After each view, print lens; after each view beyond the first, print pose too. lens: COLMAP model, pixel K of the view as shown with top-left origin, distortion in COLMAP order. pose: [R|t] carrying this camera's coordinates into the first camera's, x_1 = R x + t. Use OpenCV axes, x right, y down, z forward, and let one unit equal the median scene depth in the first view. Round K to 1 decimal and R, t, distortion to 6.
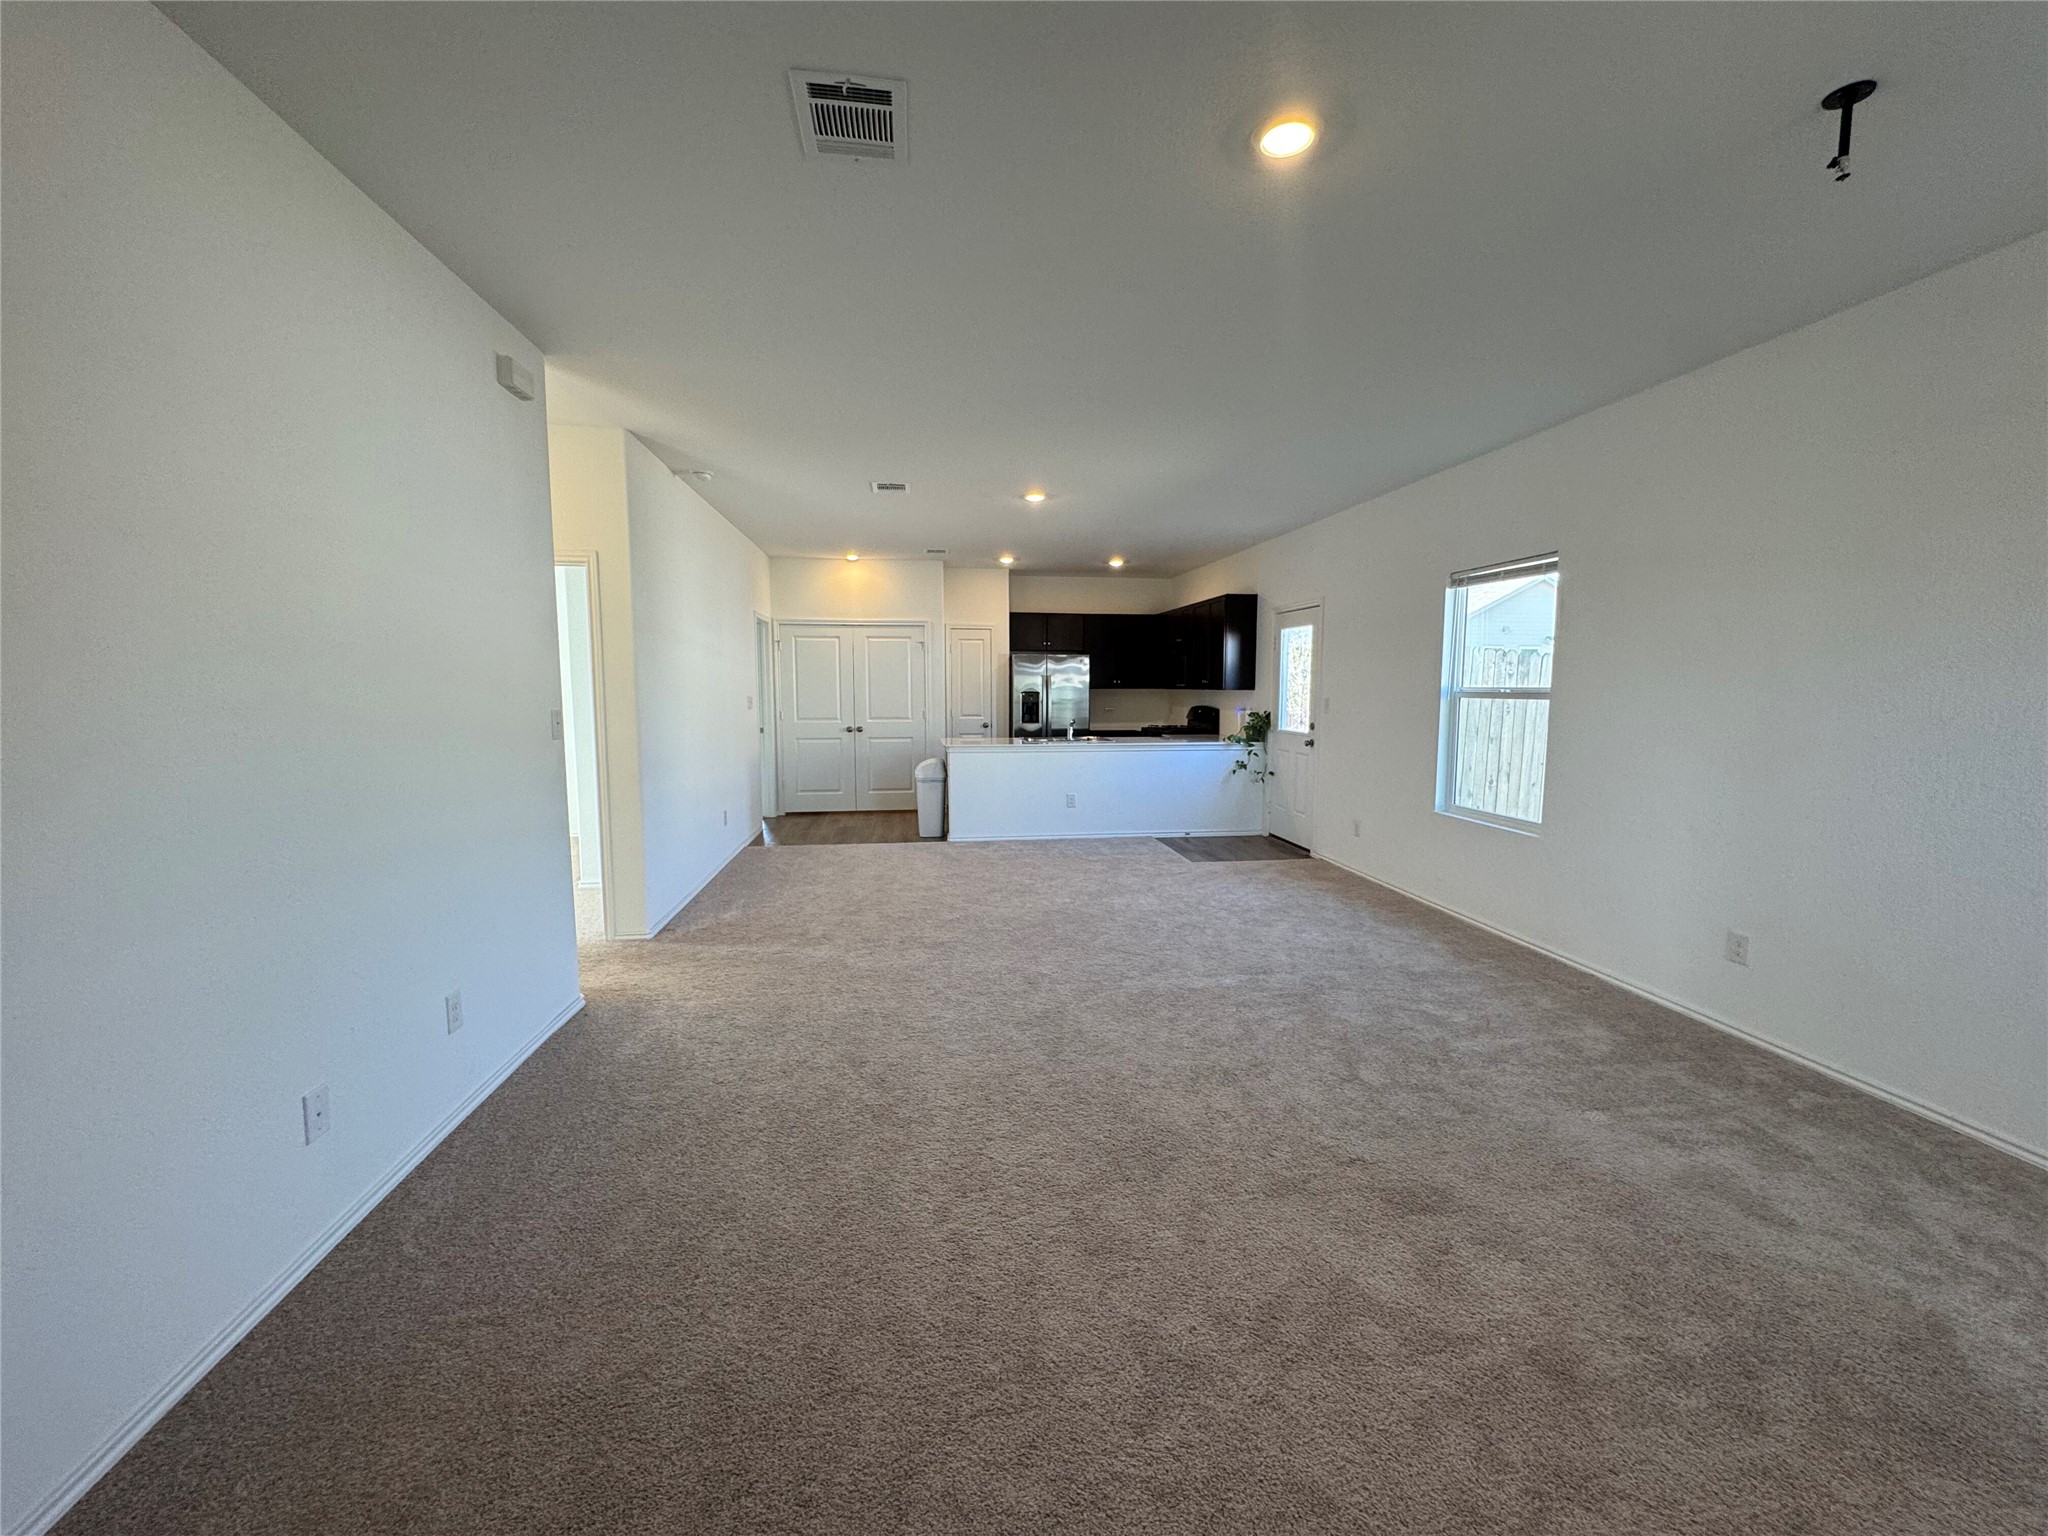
lens RADIAL K [[814.0, 0, 1025.0], [0, 814.0, 765.1], [0, 0, 1]] dist [0.015253, 0.000255]
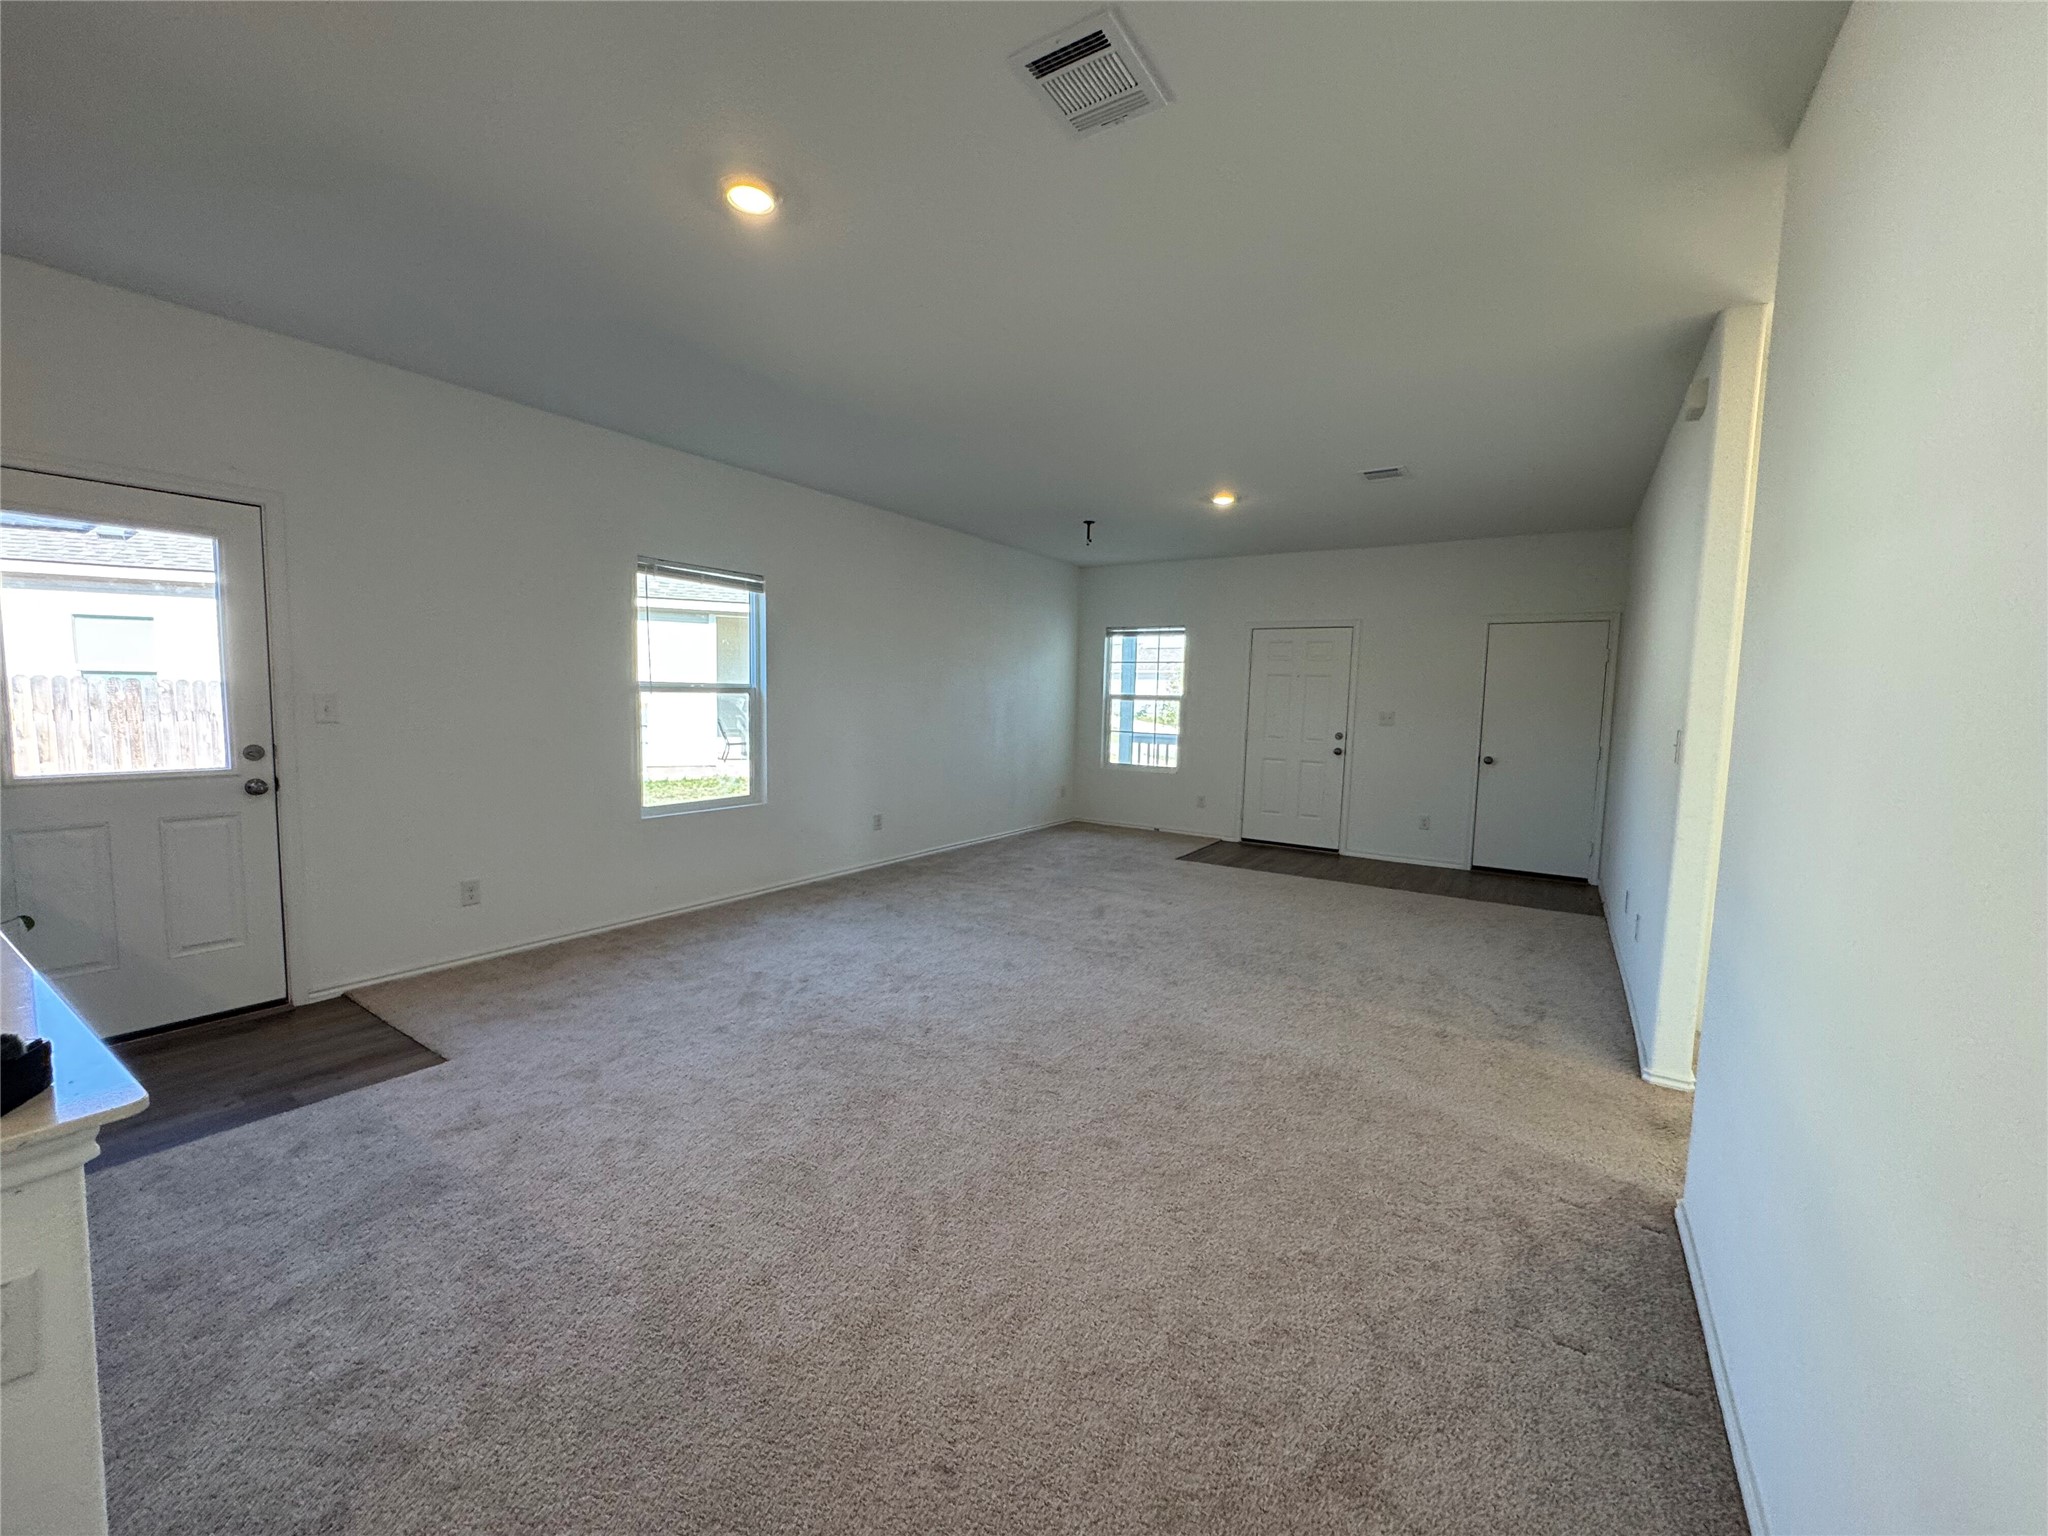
lens RADIAL K [[814.0, 0, 1024.4], [0, 814.0, 769.1], [0, 0, 1]] dist [0.015253, 0.000255]
pose [[-0.759720, -0.077880, 0.645569, -0.445491], [0.041693, 0.984925, 0.167884, -0.147858], [-0.648912, 0.154460, -0.745020, 1.567867]]
